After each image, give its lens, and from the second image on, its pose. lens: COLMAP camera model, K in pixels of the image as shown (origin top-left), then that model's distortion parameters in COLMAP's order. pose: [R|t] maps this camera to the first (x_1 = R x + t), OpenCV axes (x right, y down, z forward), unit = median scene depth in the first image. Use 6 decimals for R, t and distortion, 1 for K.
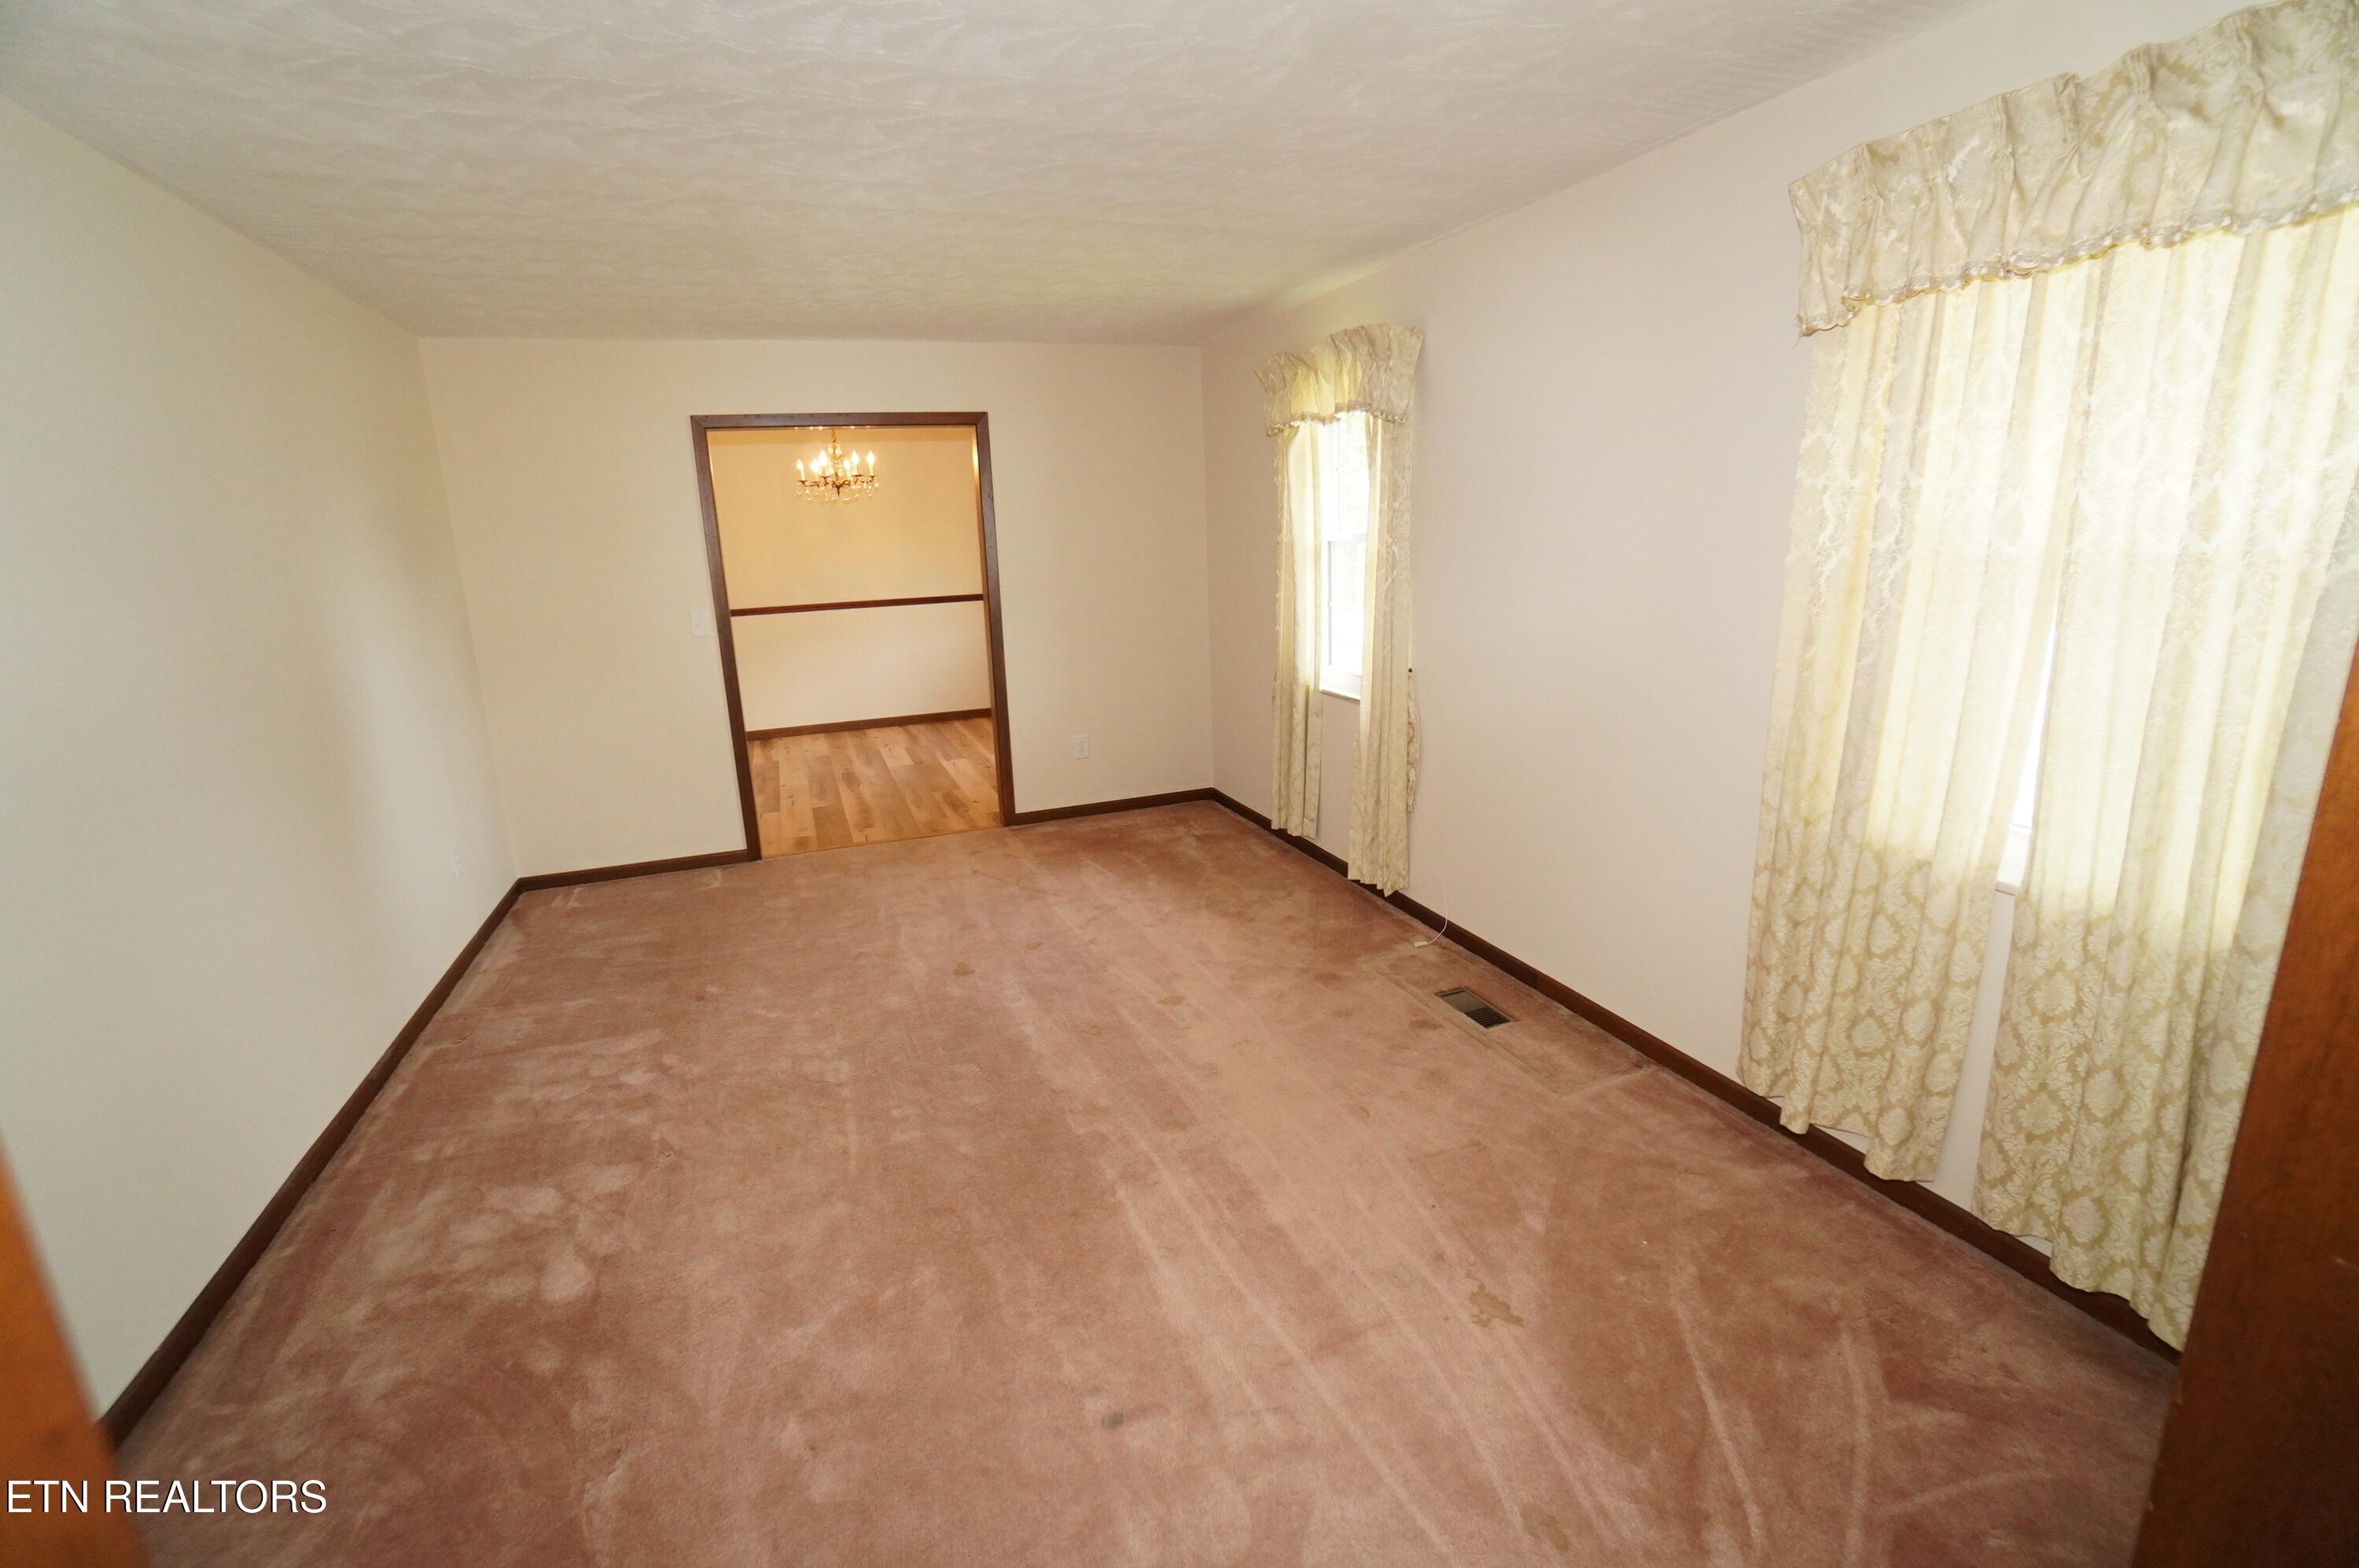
lens RADIAL K [[1037.8, 0, 1169.6], [0, 1037.8, 779.6], [0, 0, 1]] dist [-0.060830, 0.021830]
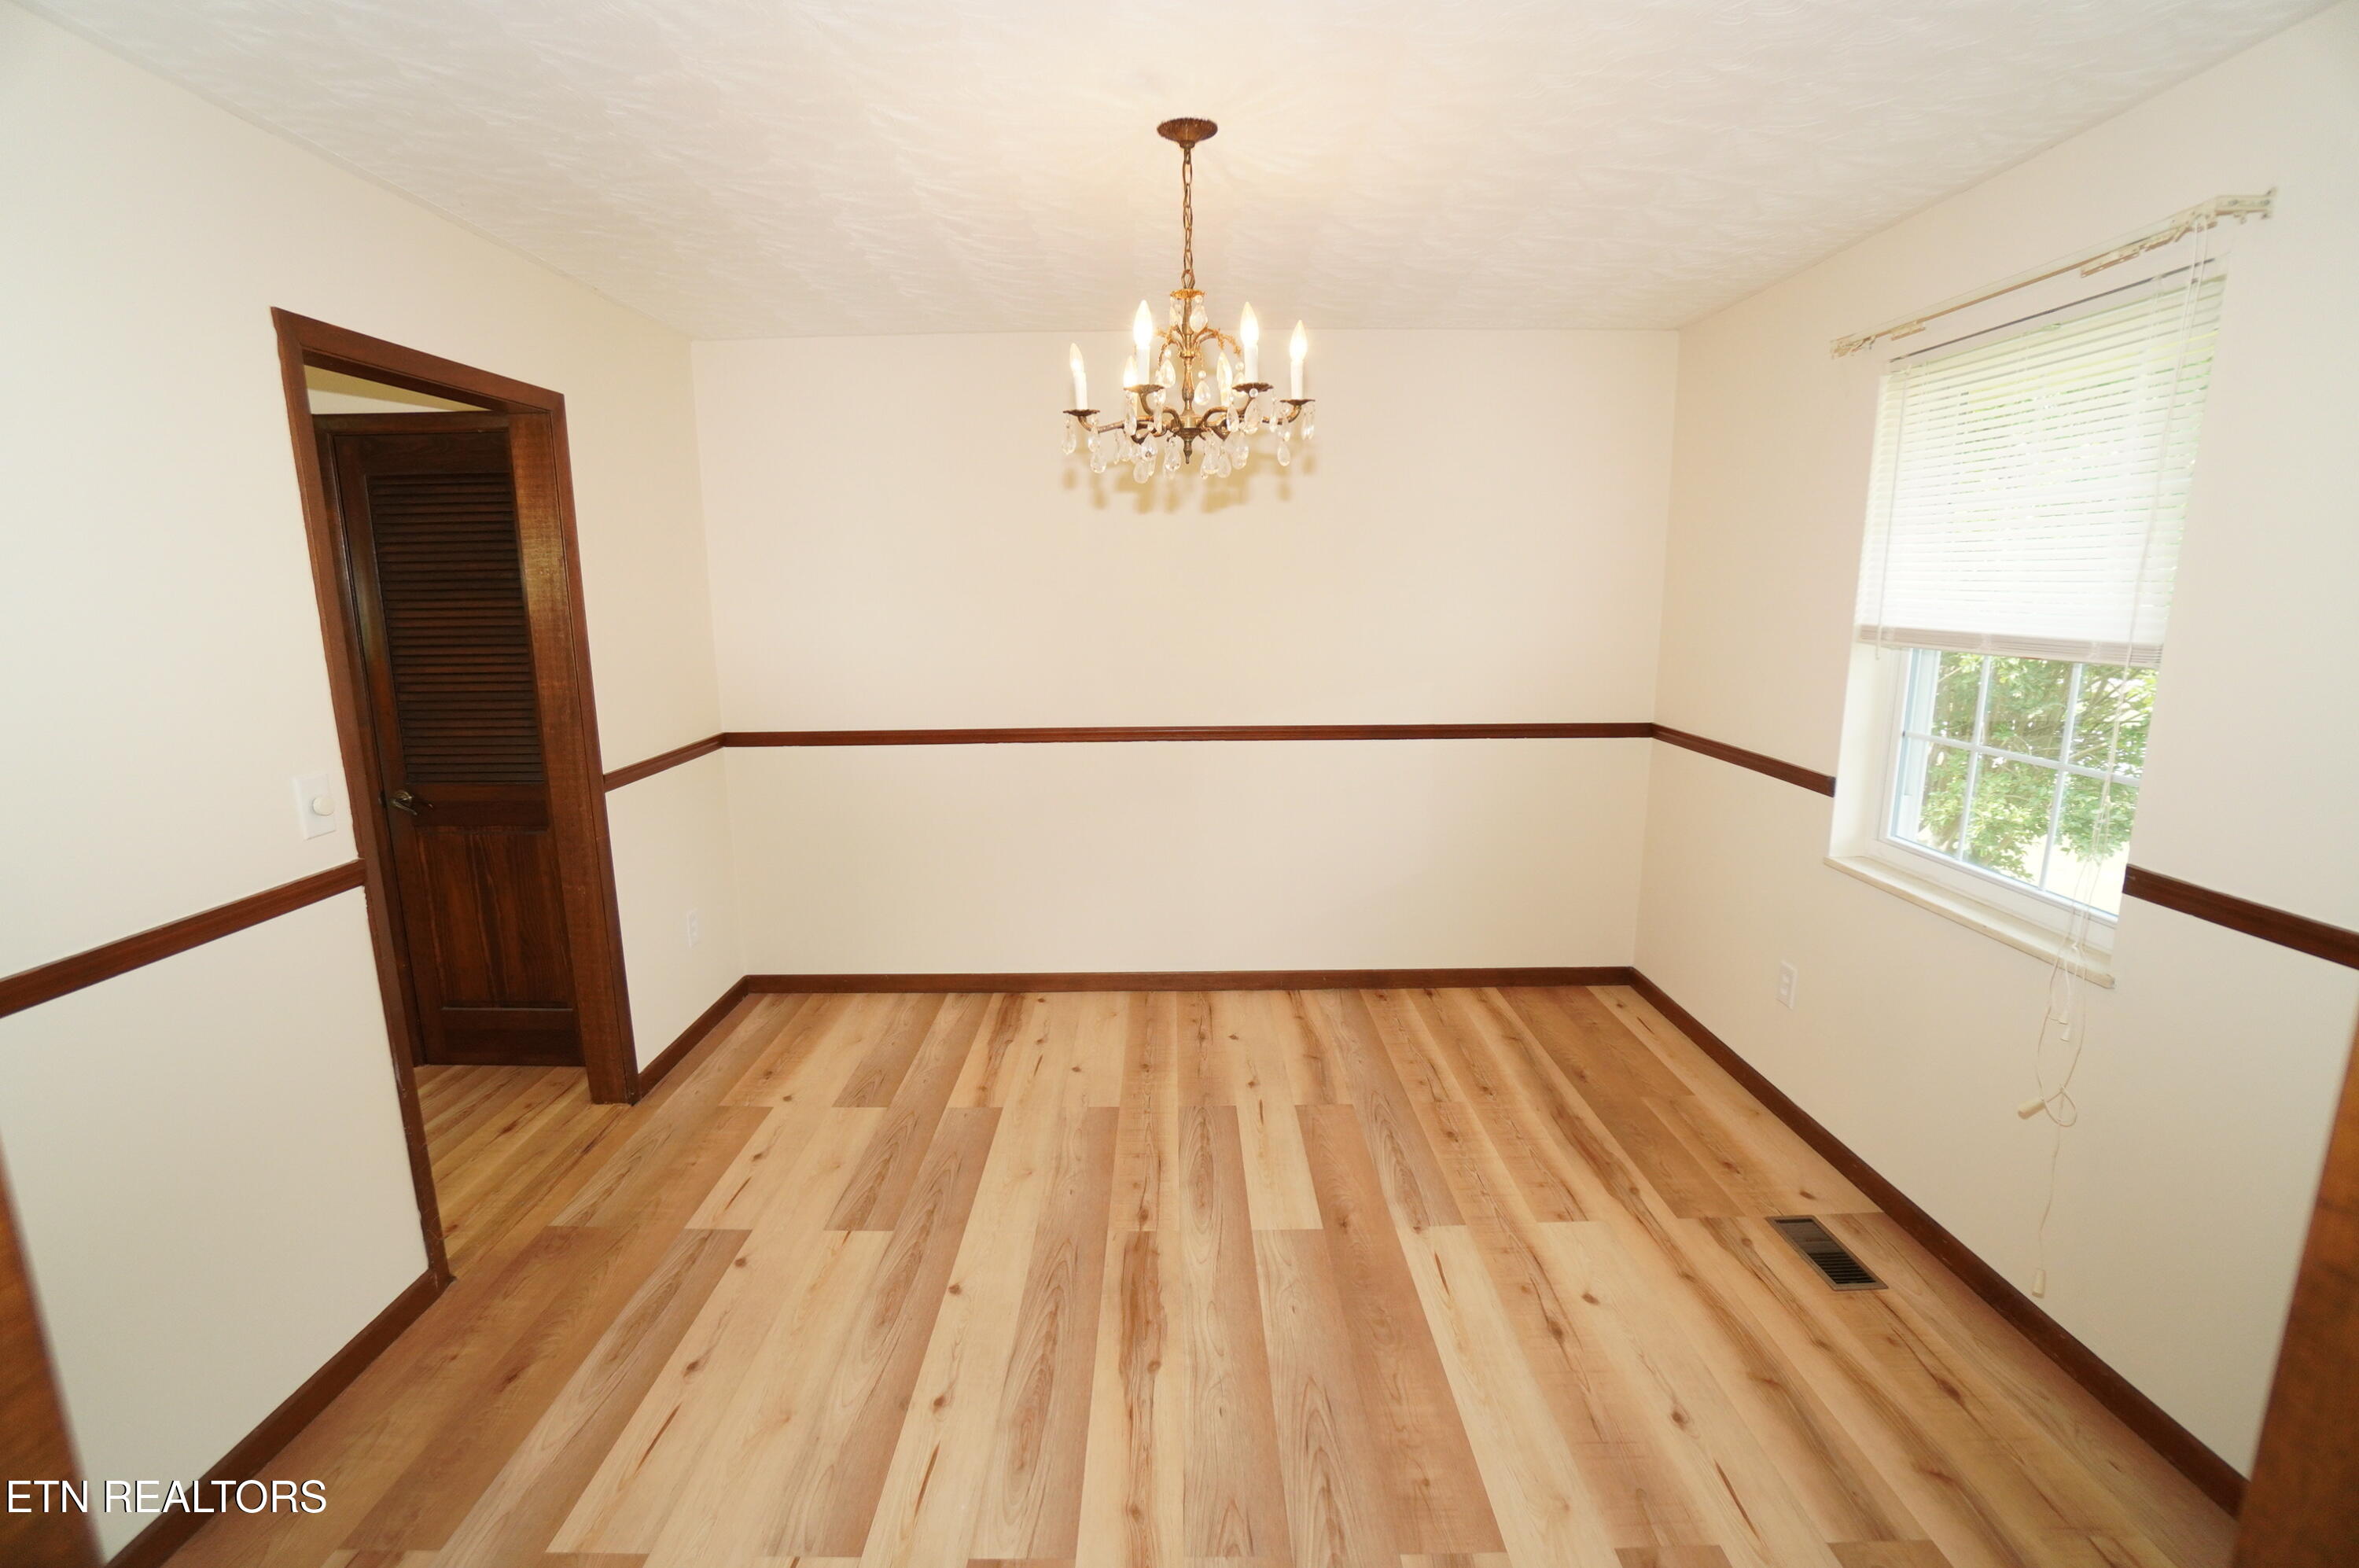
lens RADIAL K [[1037.8, 0, 1169.6], [0, 1037.8, 779.6], [0, 0, 1]] dist [-0.060830, 0.021830]
pose [[0.937315, 0.090650, -0.336487, -0.190420], [-0.106007, 0.993985, -0.027512, -0.153782], [0.331969, 0.061457, 0.941286, 0.633287]]
